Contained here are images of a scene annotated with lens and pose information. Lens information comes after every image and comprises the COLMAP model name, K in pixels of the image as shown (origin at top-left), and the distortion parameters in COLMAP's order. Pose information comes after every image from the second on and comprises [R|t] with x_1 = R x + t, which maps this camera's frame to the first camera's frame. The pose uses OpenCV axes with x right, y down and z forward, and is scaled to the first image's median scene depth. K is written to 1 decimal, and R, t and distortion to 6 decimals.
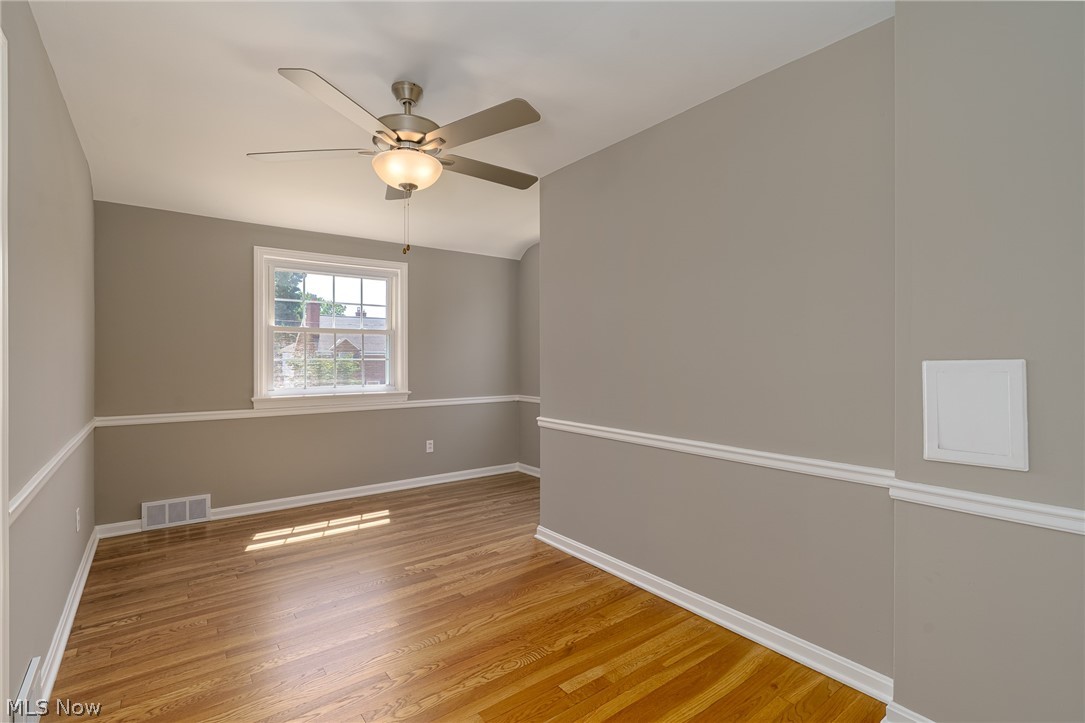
lens RADIAL K [[496.1, 0, 544.8], [0, 496.1, 356.4], [0, 0, 1]] dist [-0.000056, 0.000249]
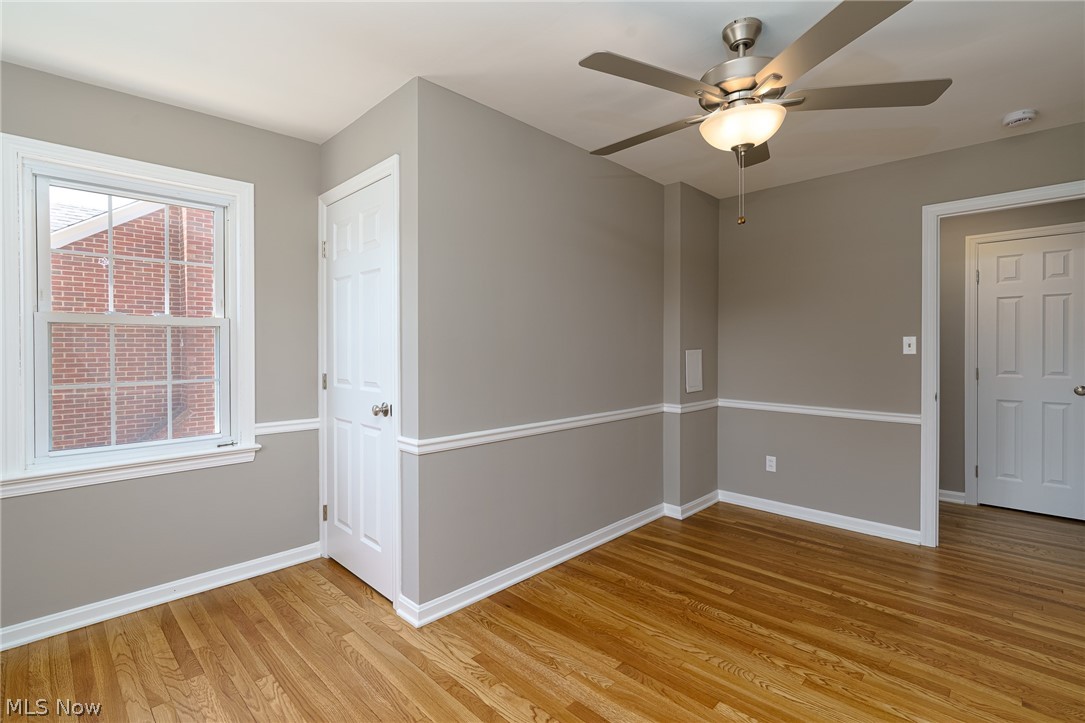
lens RADIAL K [[496.1, 0, 542.3], [0, 496.1, 357.0], [0, 0, 1]] dist [-0.000056, 0.000249]
pose [[-0.129212, -0.018216, 0.991450, -0.868906], [-0.006134, 0.999827, 0.017570, -0.002287], [-0.991598, -0.003811, -0.129301, 1.183929]]
